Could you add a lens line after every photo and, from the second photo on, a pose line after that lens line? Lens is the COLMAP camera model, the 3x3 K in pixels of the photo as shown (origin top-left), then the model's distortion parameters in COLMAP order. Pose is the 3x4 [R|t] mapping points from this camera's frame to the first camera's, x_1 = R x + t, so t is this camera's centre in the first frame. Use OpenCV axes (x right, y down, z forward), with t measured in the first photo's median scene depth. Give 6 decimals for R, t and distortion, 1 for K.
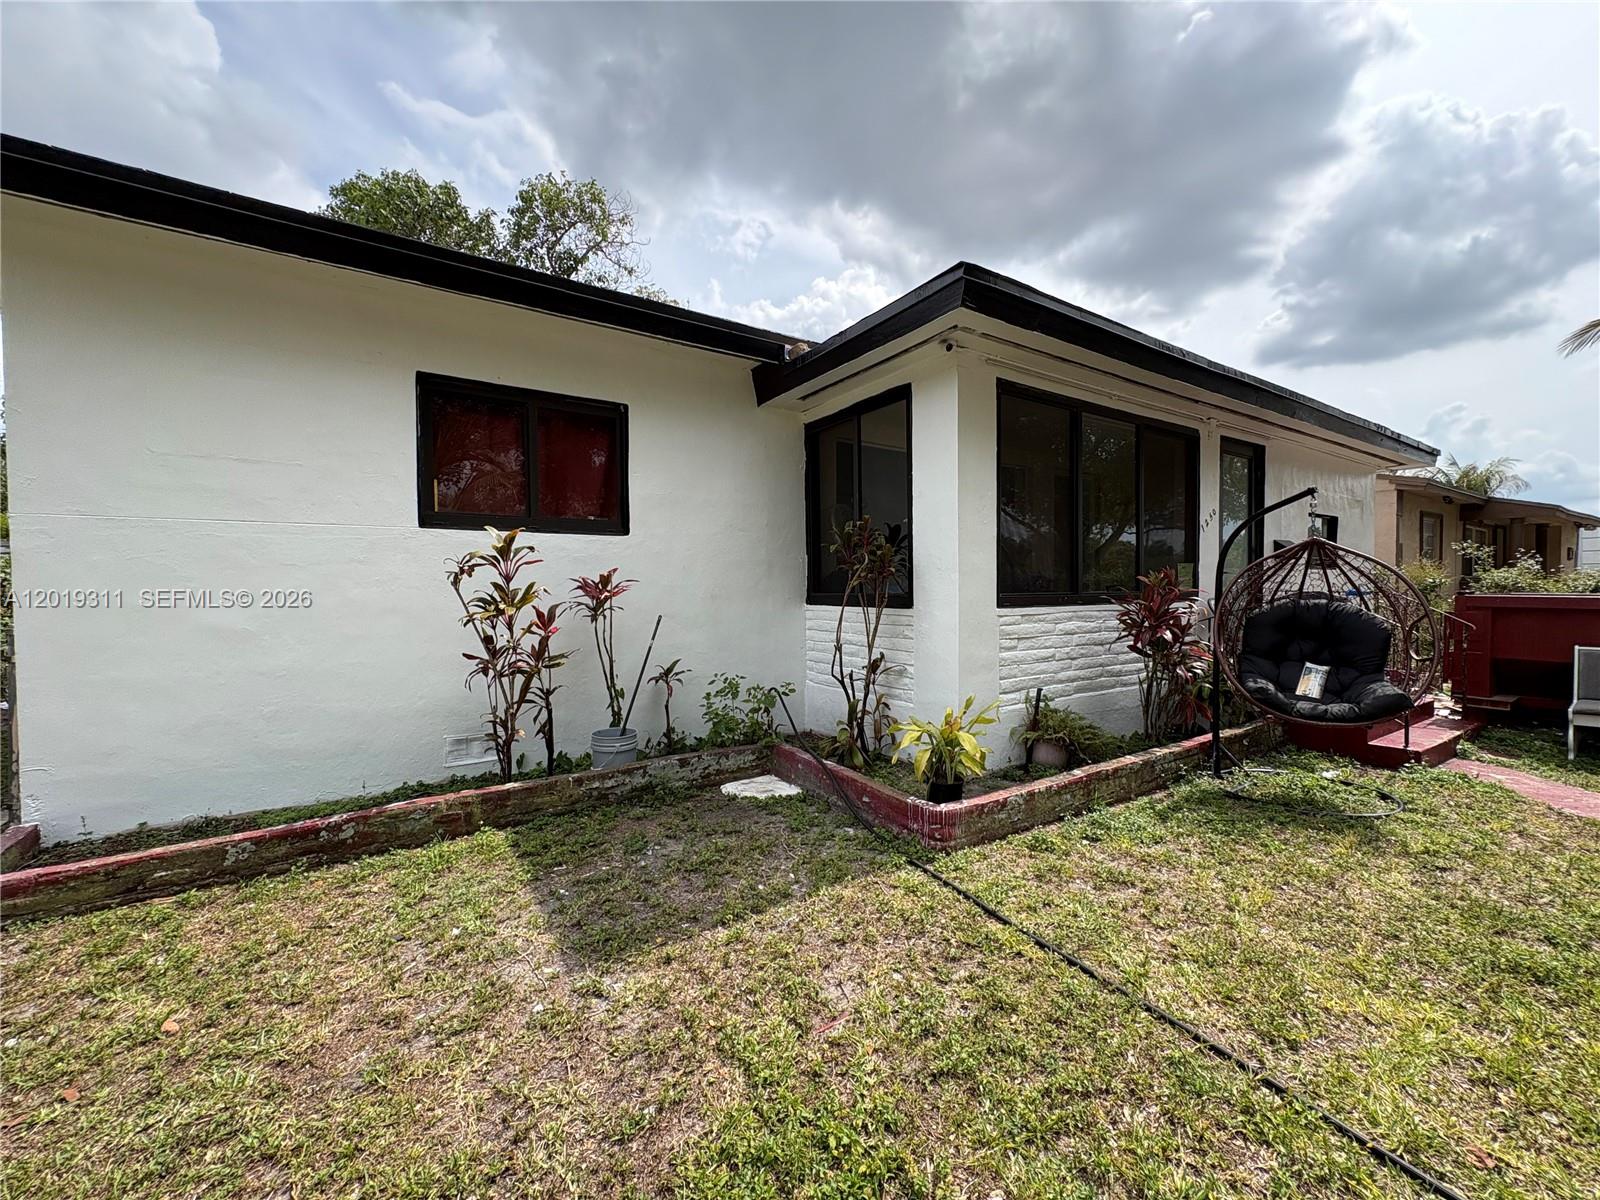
lens RADIAL K [[622.7, 0, 800.0], [0, 622.7, 600.0], [0, 0, 1]] dist [-0.000468, -0.000058]
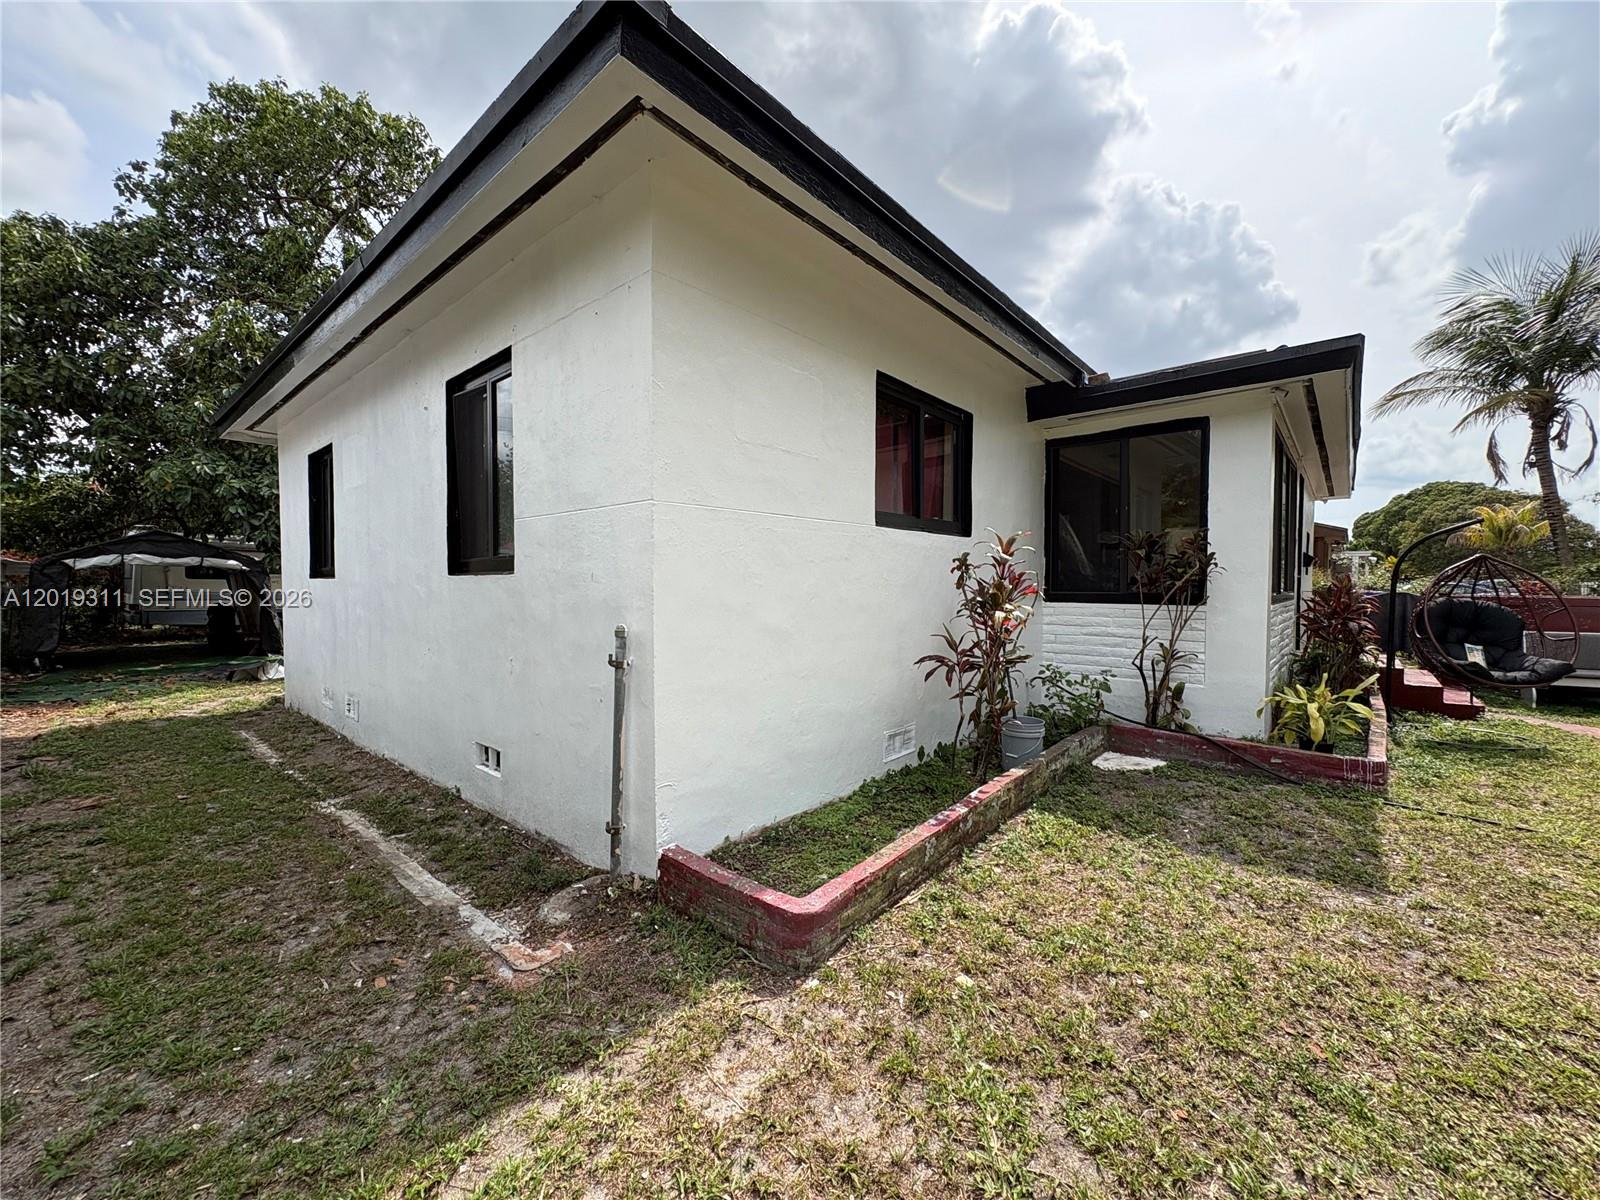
lens RADIAL K [[637.6, 0, 800.0], [0, 637.6, 600.0], [0, 0, 1]] dist [0.026579, -0.000057]
pose [[0.956842, -0.000955, 0.290606, -1.029519], [-0.000092, 0.999994, 0.003588, -0.000185], [-0.290607, -0.003460, 0.956836, 0.049259]]
